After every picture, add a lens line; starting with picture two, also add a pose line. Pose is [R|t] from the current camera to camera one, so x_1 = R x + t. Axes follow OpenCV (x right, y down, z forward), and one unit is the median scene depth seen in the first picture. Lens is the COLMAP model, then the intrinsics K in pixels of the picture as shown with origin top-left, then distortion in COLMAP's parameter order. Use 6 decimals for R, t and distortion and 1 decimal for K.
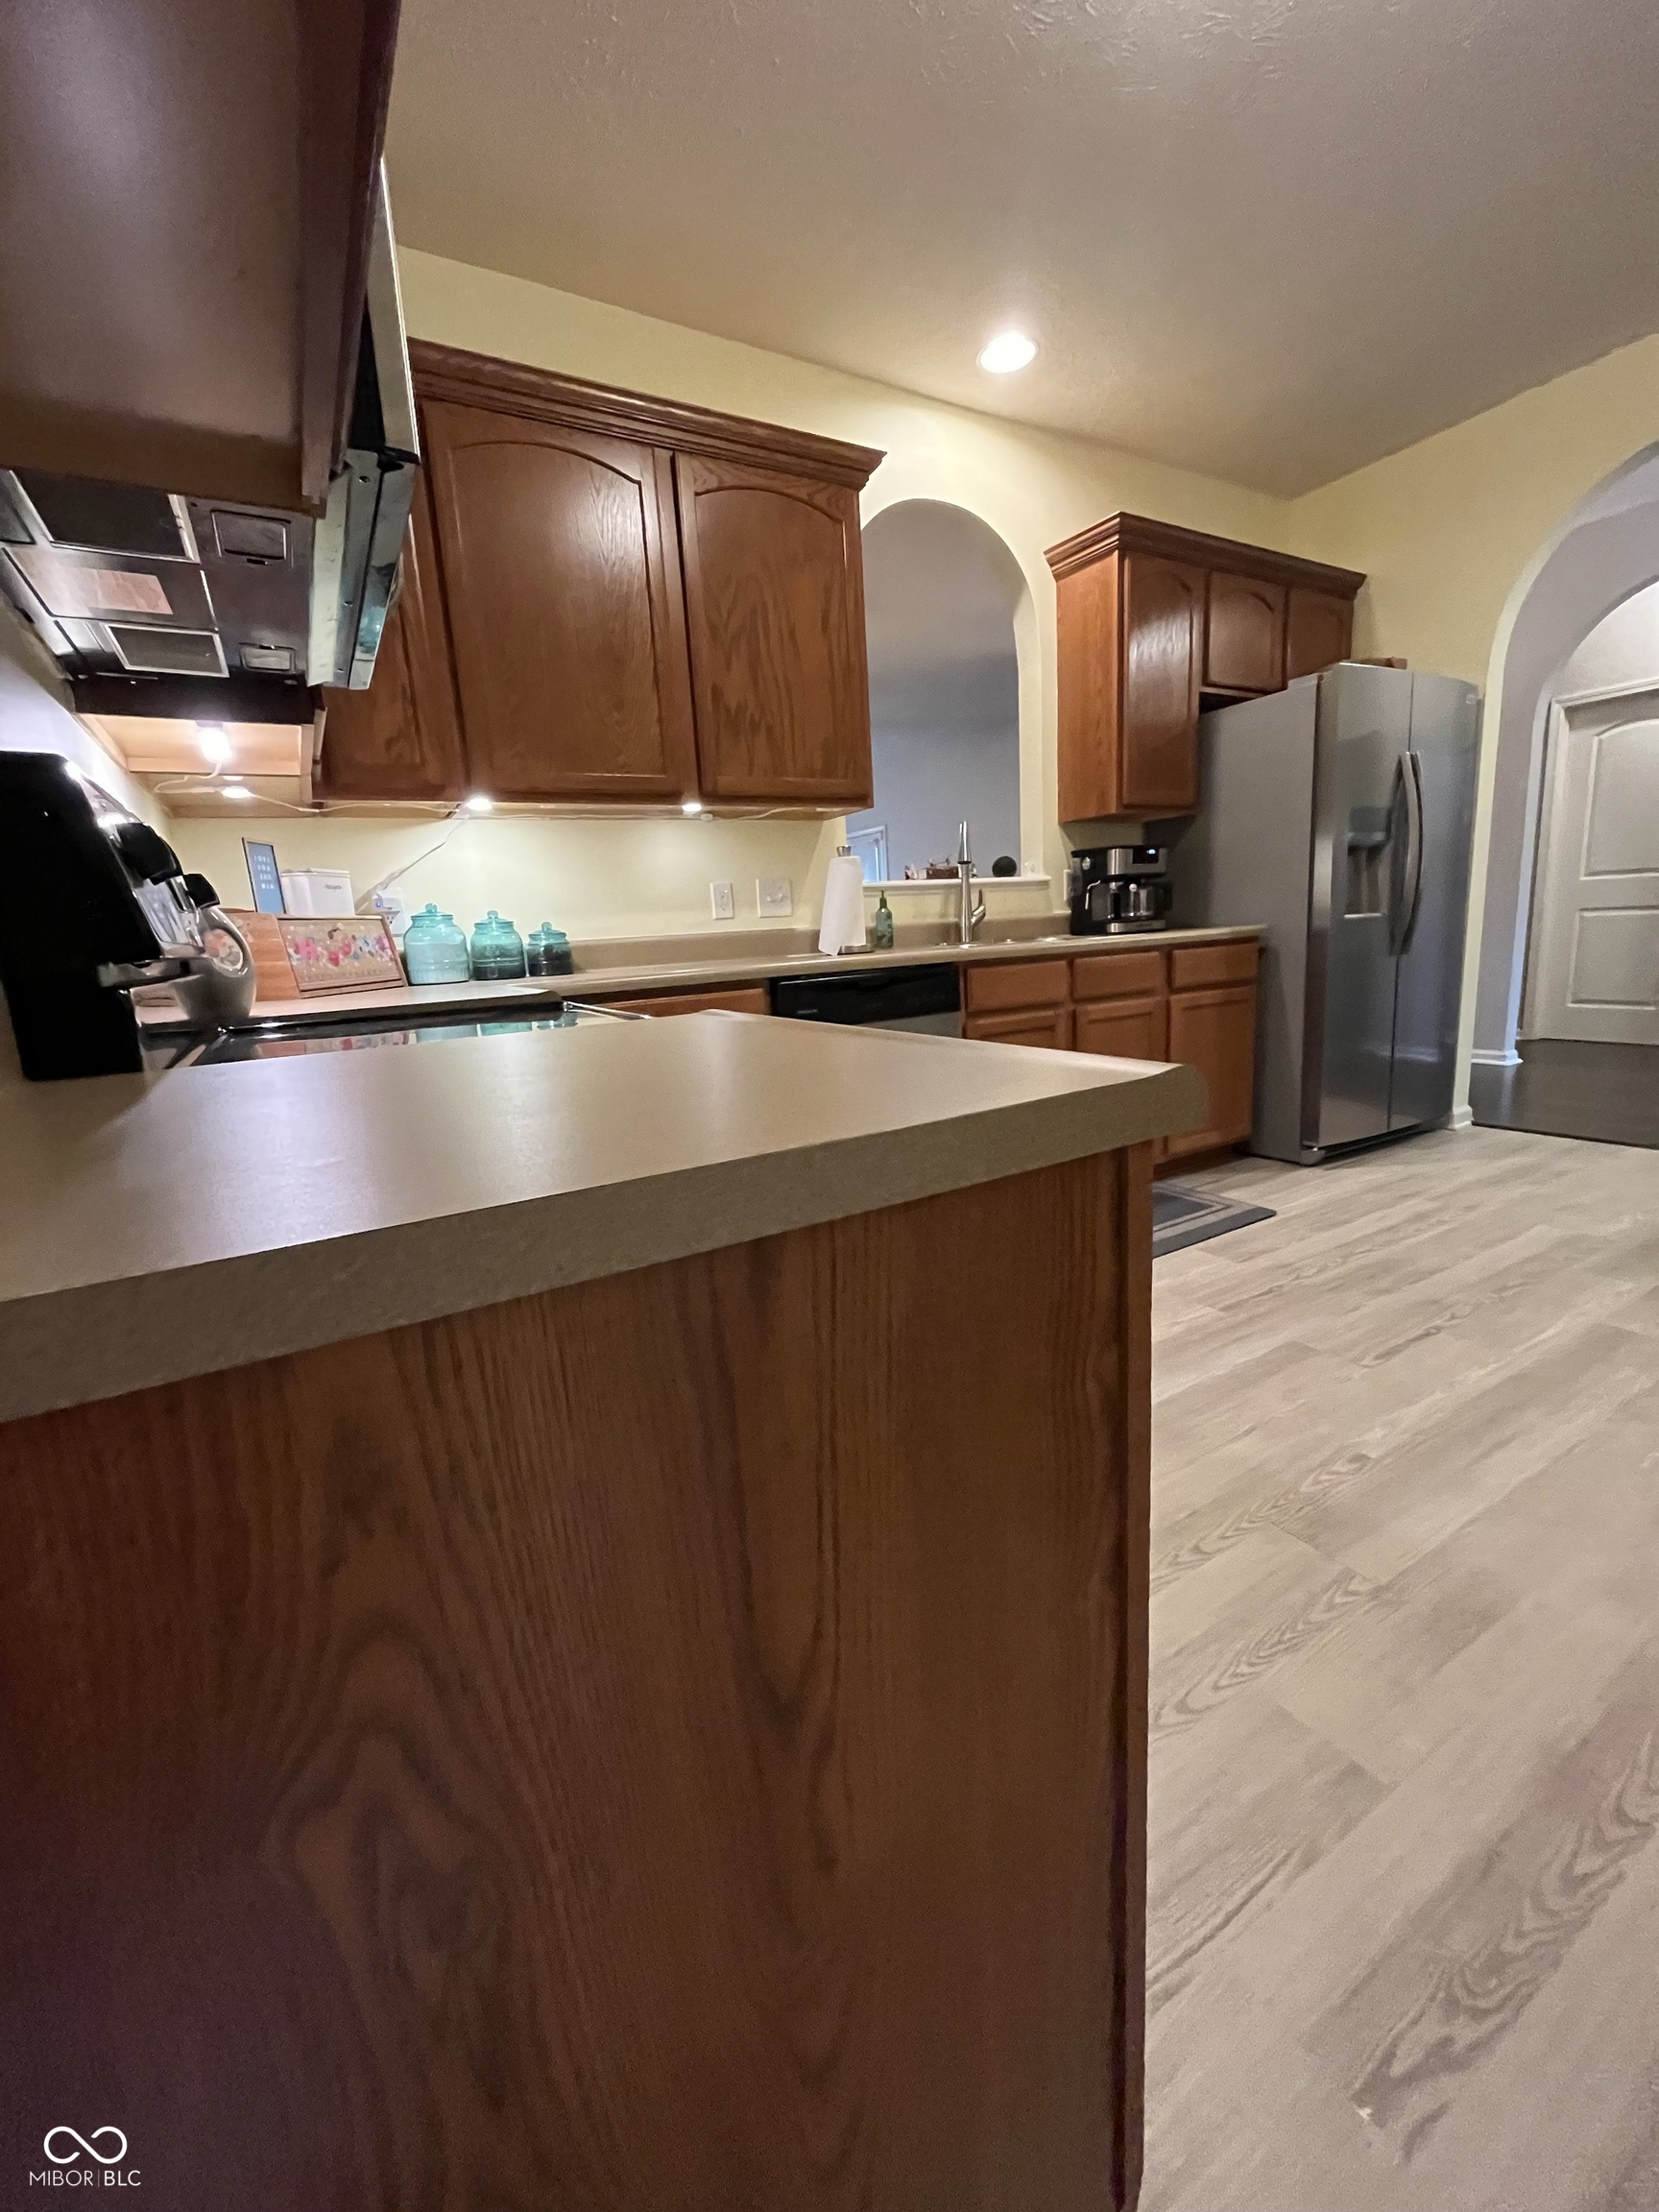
lens RADIAL K [[890.1, 0, 820.3], [0, 890.1, 1107.3], [0, 0, 1]] dist [-0.004274, -0.000493]
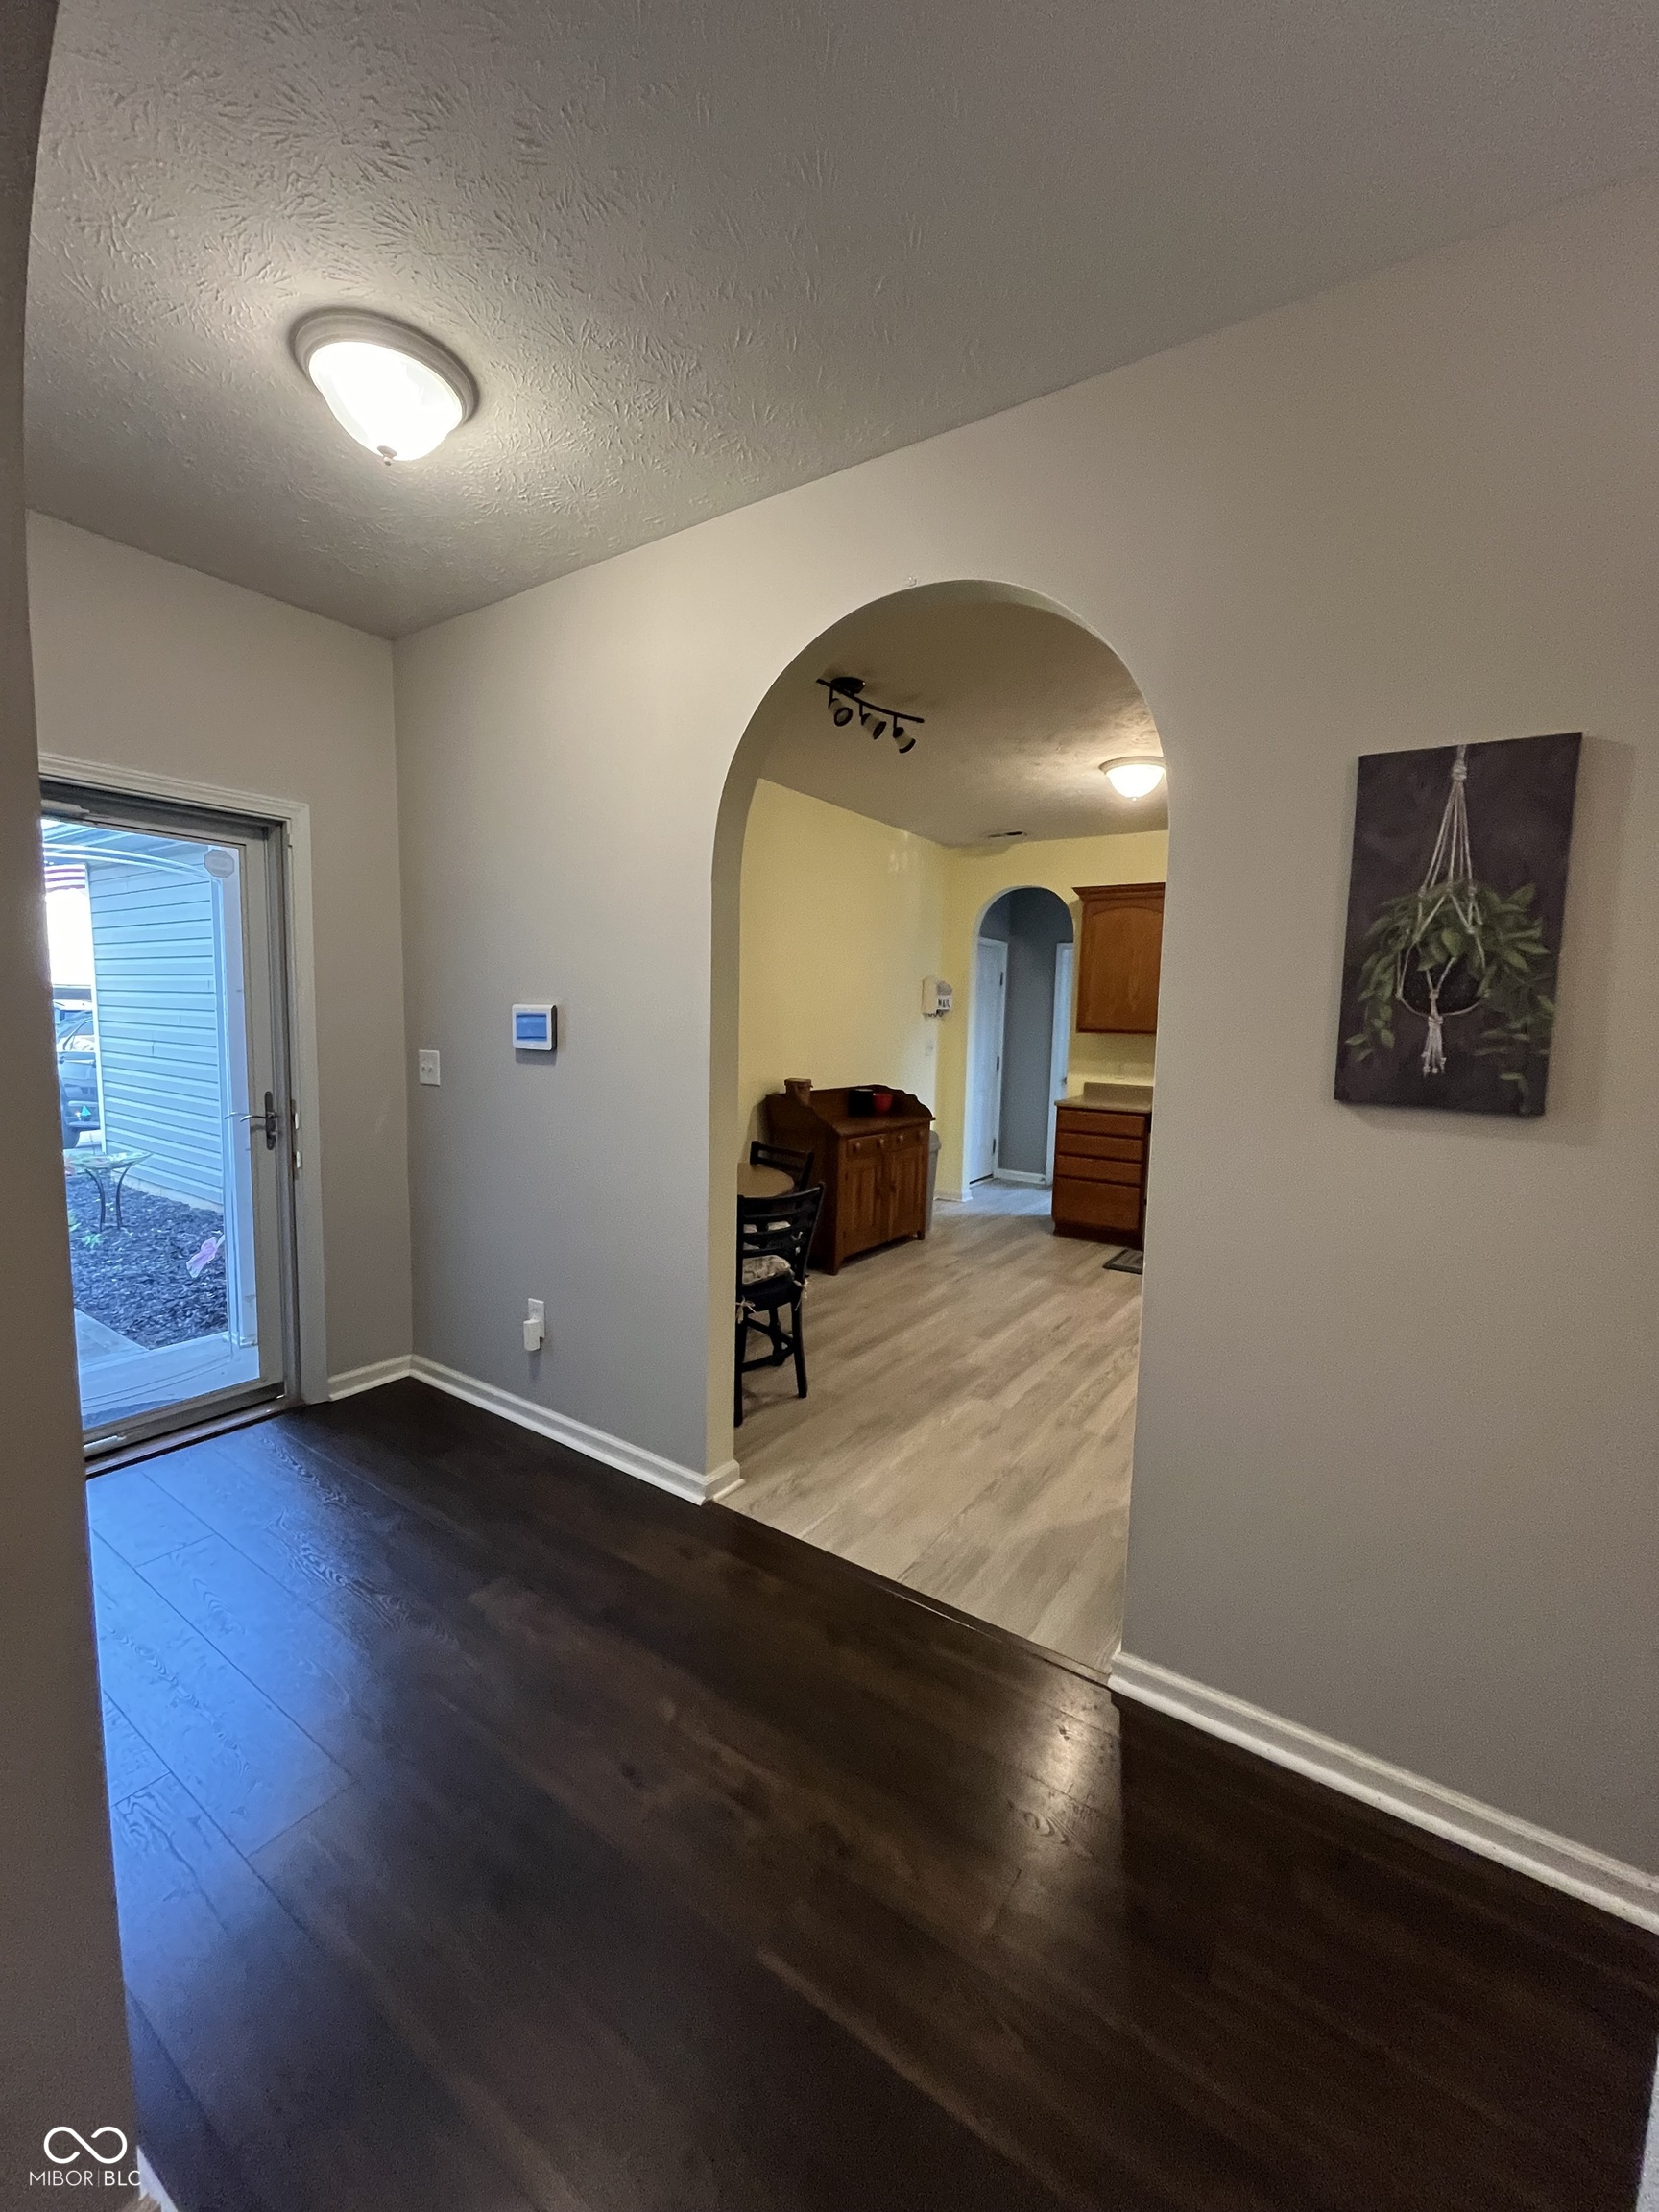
lens RADIAL K [[890.1, 0, 829.1], [0, 890.1, 1105.1], [0, 0, 1]] dist [-0.004274, -0.000493]
pose [[-0.898163, 0.078227, -0.432648, 1.640355], [-0.063259, 0.950812, 0.303239, -0.674708], [0.435089, 0.299727, -0.849036, 1.930618]]
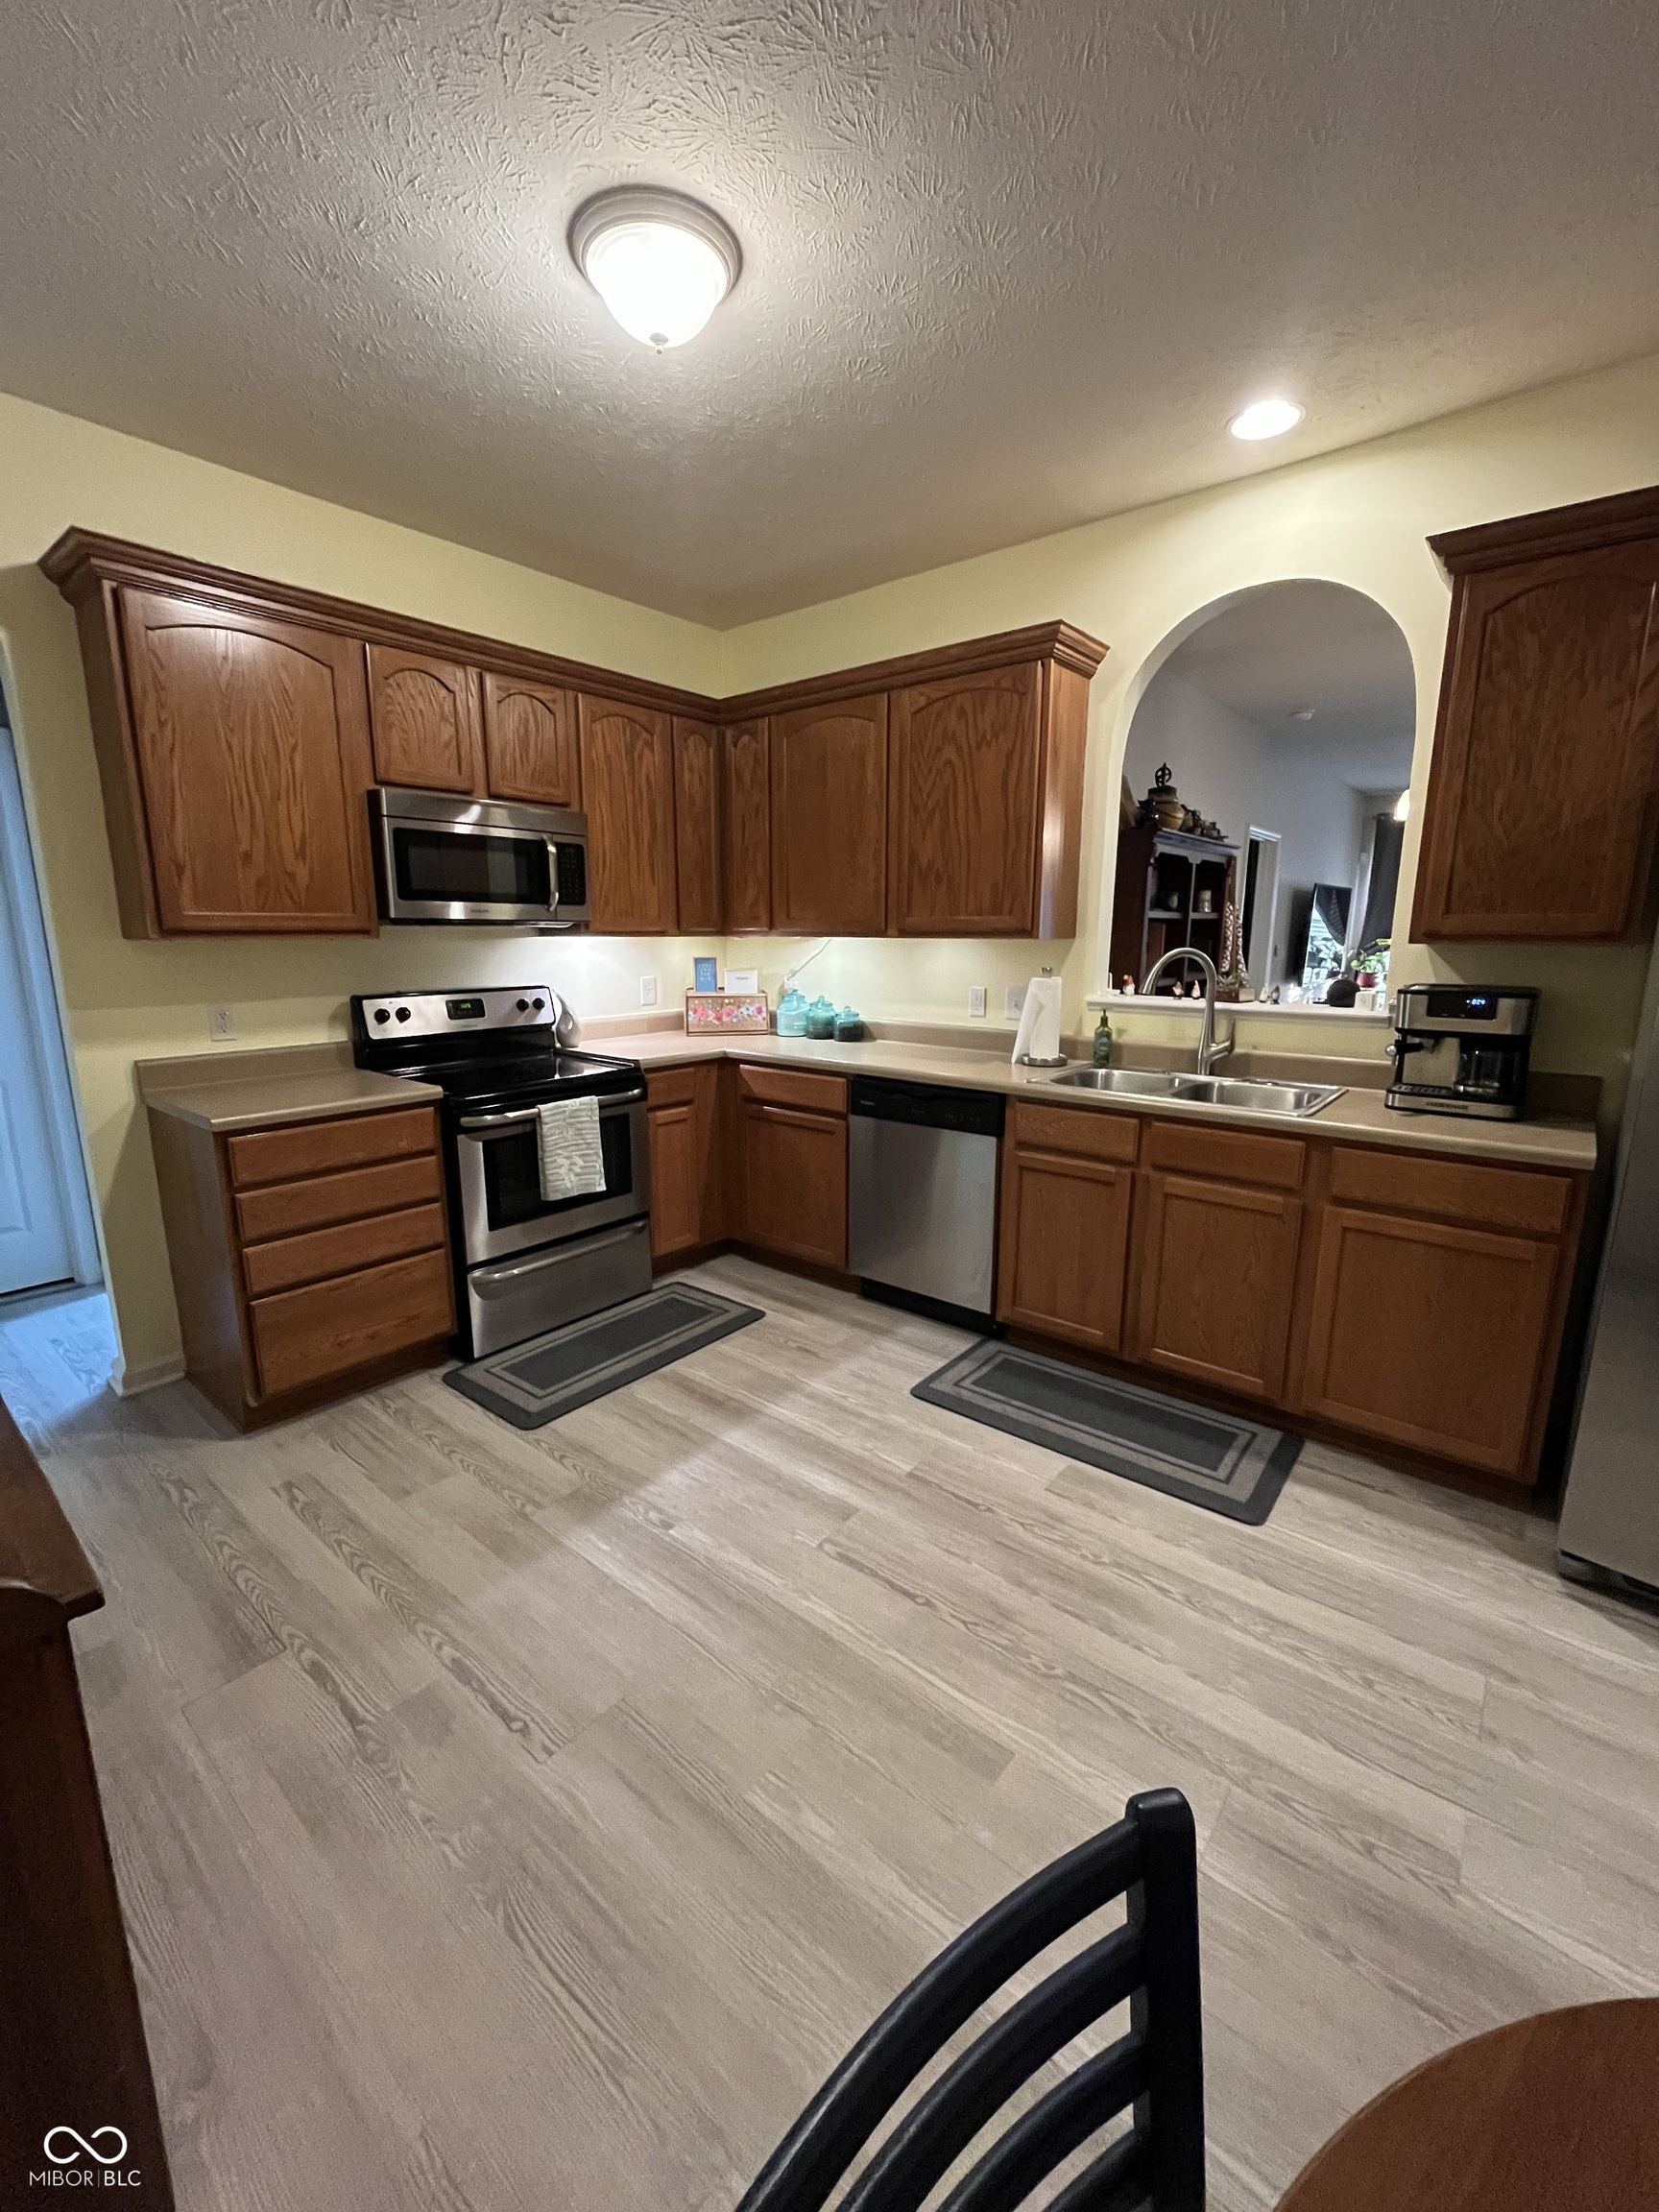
lens RADIAL K [[890.1, 0, 826.3], [0, 890.1, 1101.5], [0, 0, 1]] dist [-0.004274, -0.000493]
pose [[0.349152, 0.236340, -0.906772, 1.119985], [-0.205315, 0.963453, 0.172057, -0.310849], [0.914297, 0.126099, 0.384916, 0.408348]]
